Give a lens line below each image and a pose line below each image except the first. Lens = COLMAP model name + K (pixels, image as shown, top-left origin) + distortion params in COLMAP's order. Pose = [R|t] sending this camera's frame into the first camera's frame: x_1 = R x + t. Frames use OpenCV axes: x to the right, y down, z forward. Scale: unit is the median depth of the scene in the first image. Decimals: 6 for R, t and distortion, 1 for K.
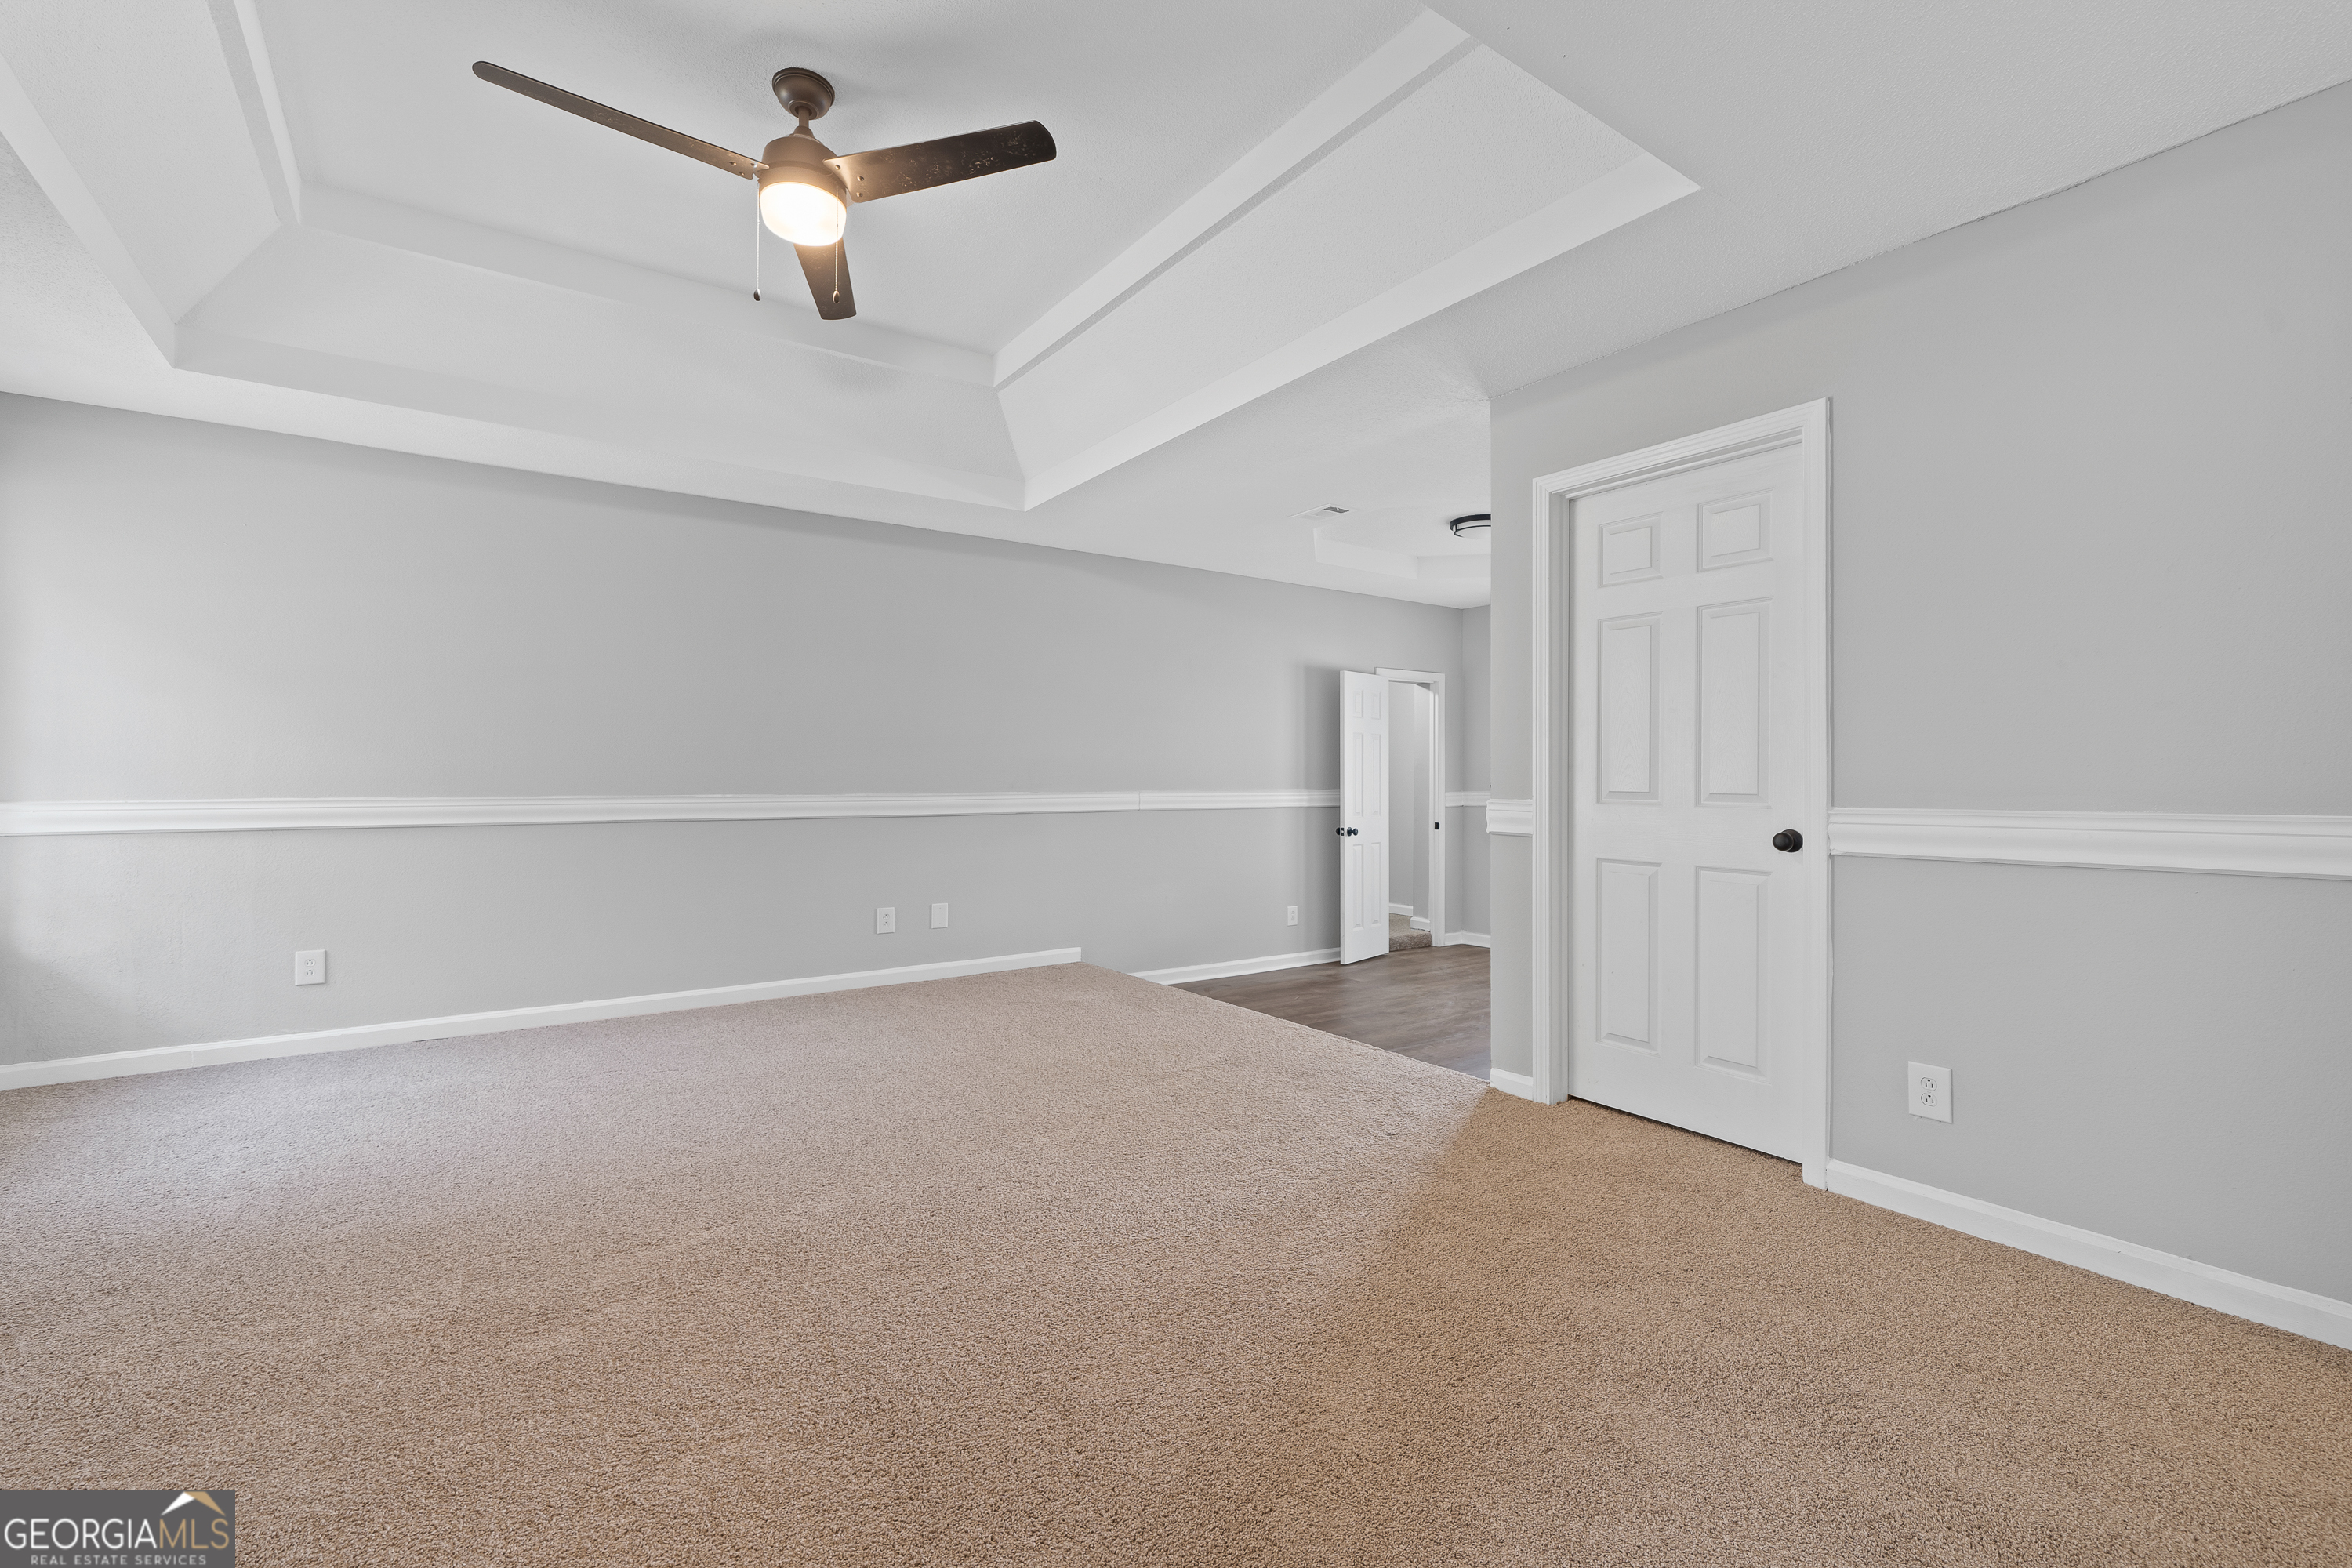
lens RADIAL K [[959.6, 0, 1176.4], [0, 959.6, 784.1], [0, 0, 1]] dist [0.000510, 0.000064]
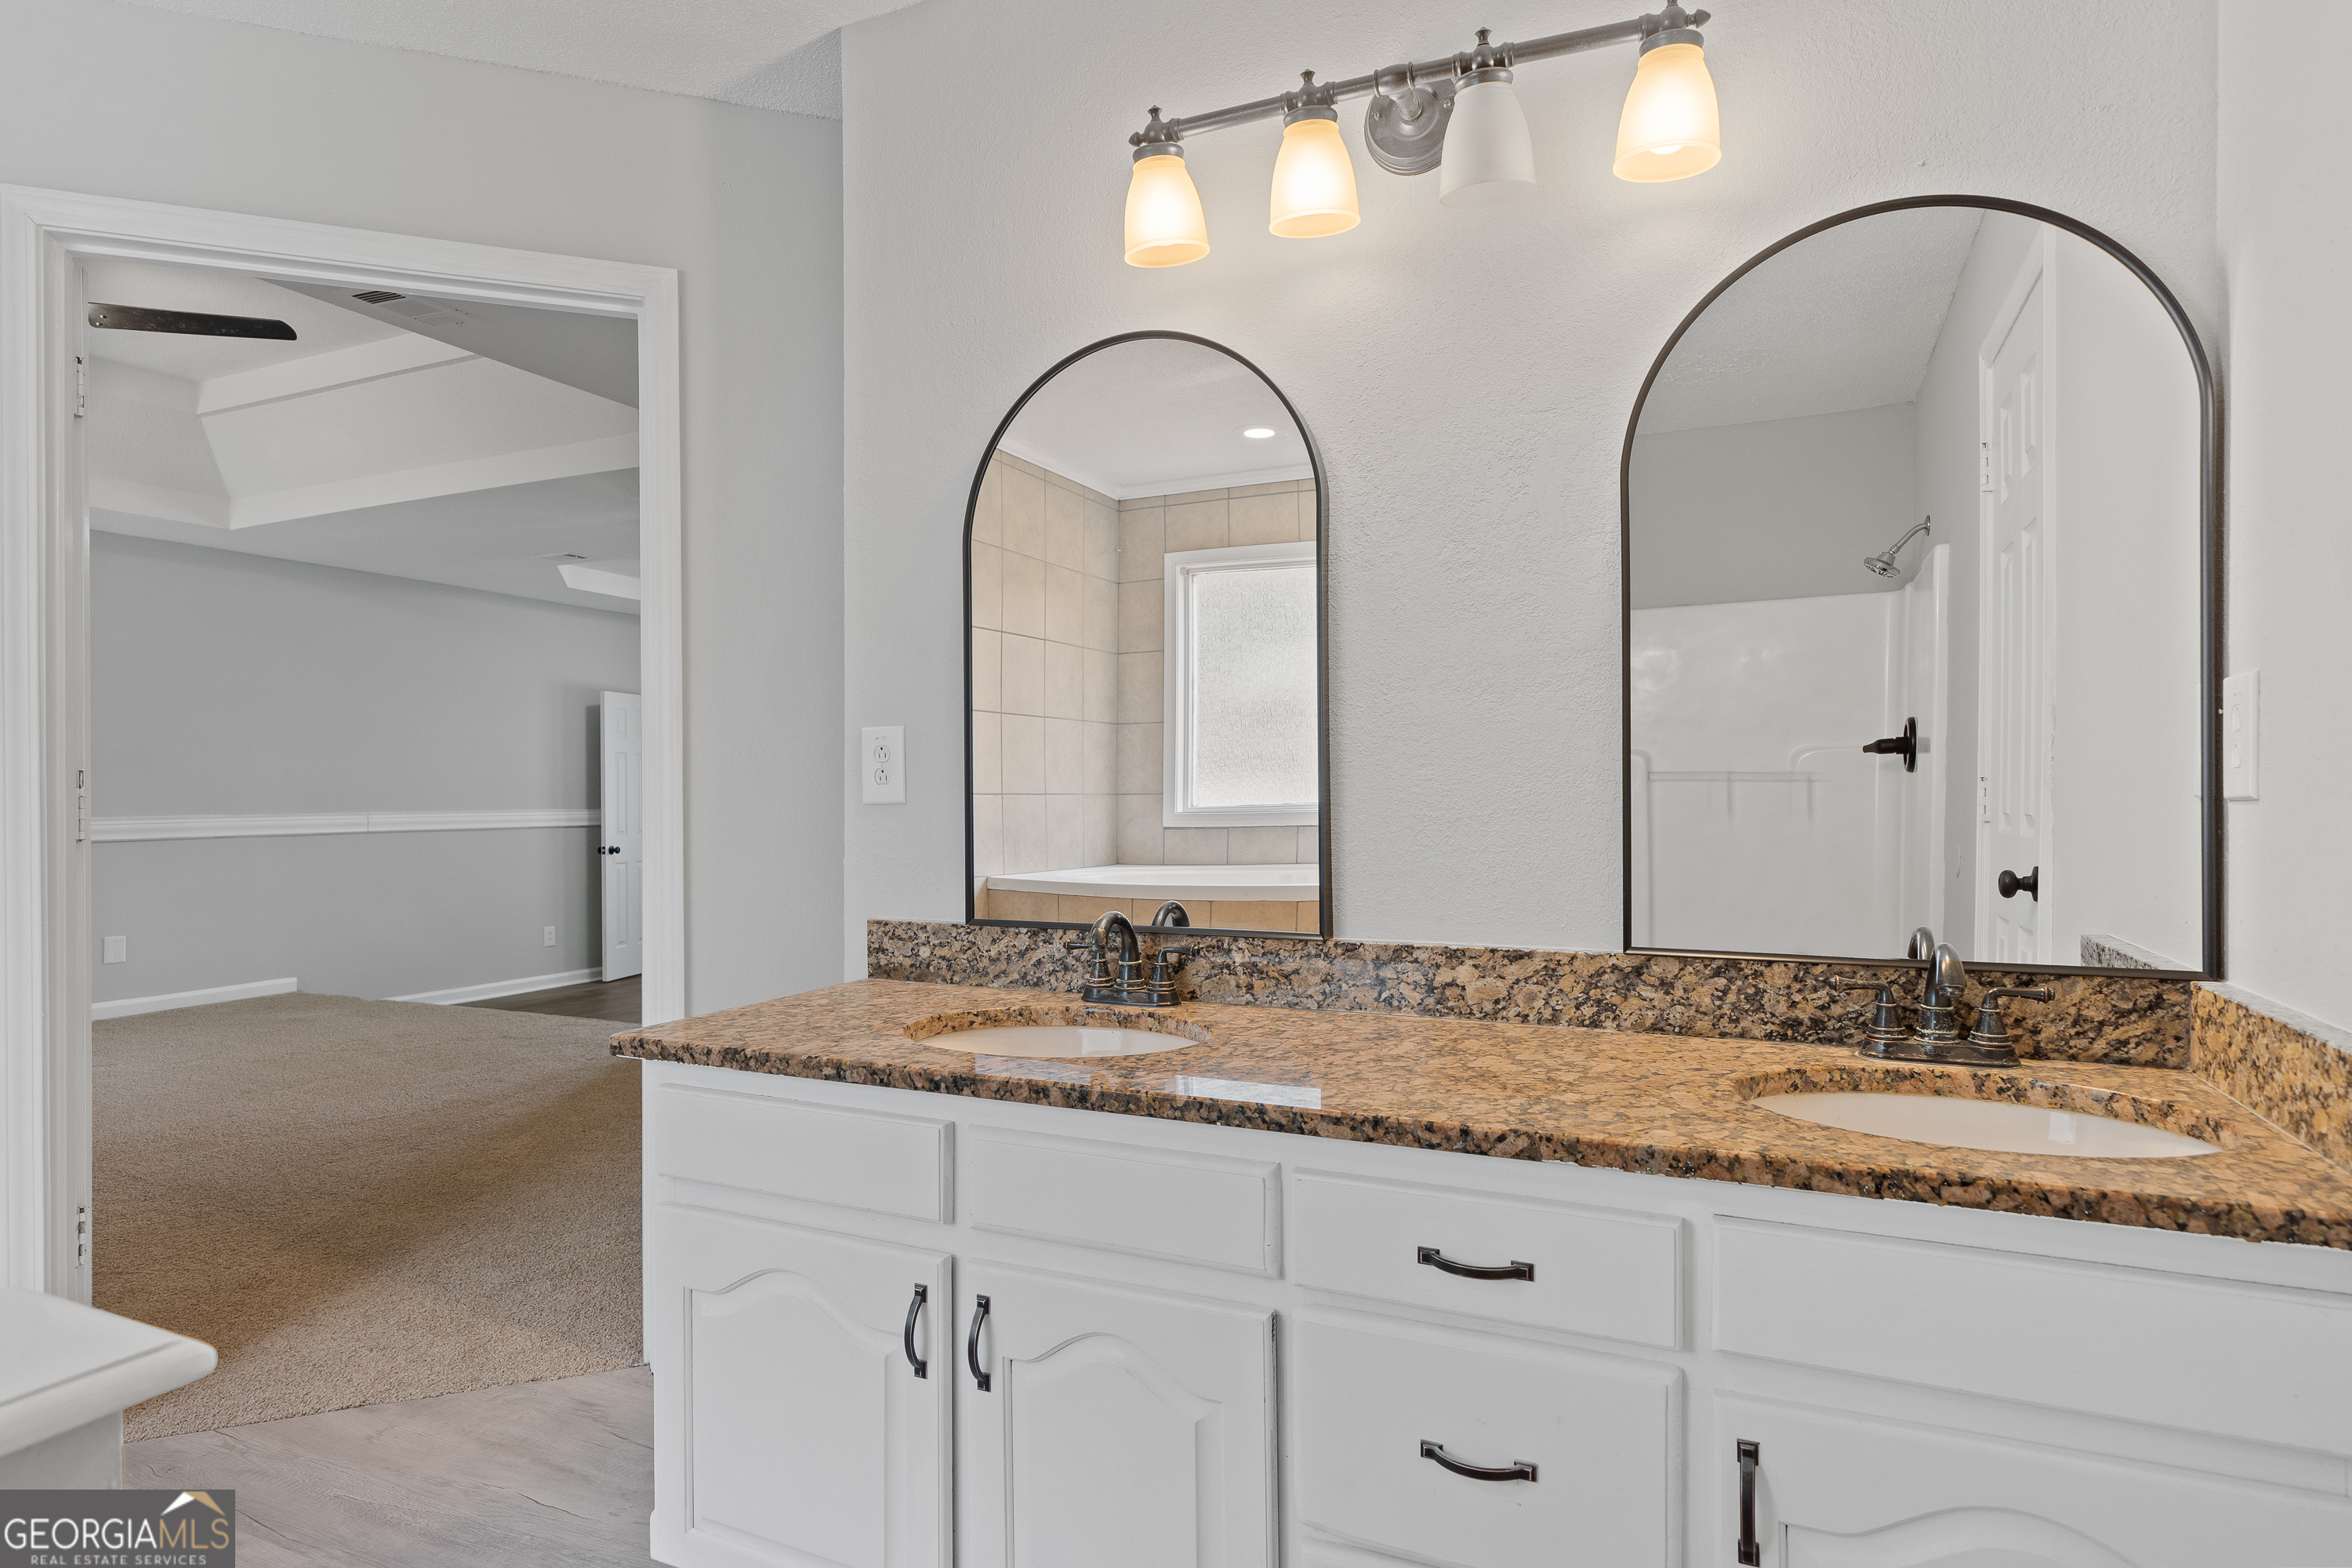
lens RADIAL K [[1320.2, 0, 1166.4], [0, 1320.2, 800.5], [0, 0, 1]] dist [0.008031, 0.001345]
pose [[0.872419, -0.004619, 0.488737, 0.010172], [0.002601, 0.999985, 0.004809, -0.007667], [-0.488752, -0.002924, 0.872418, -0.499945]]
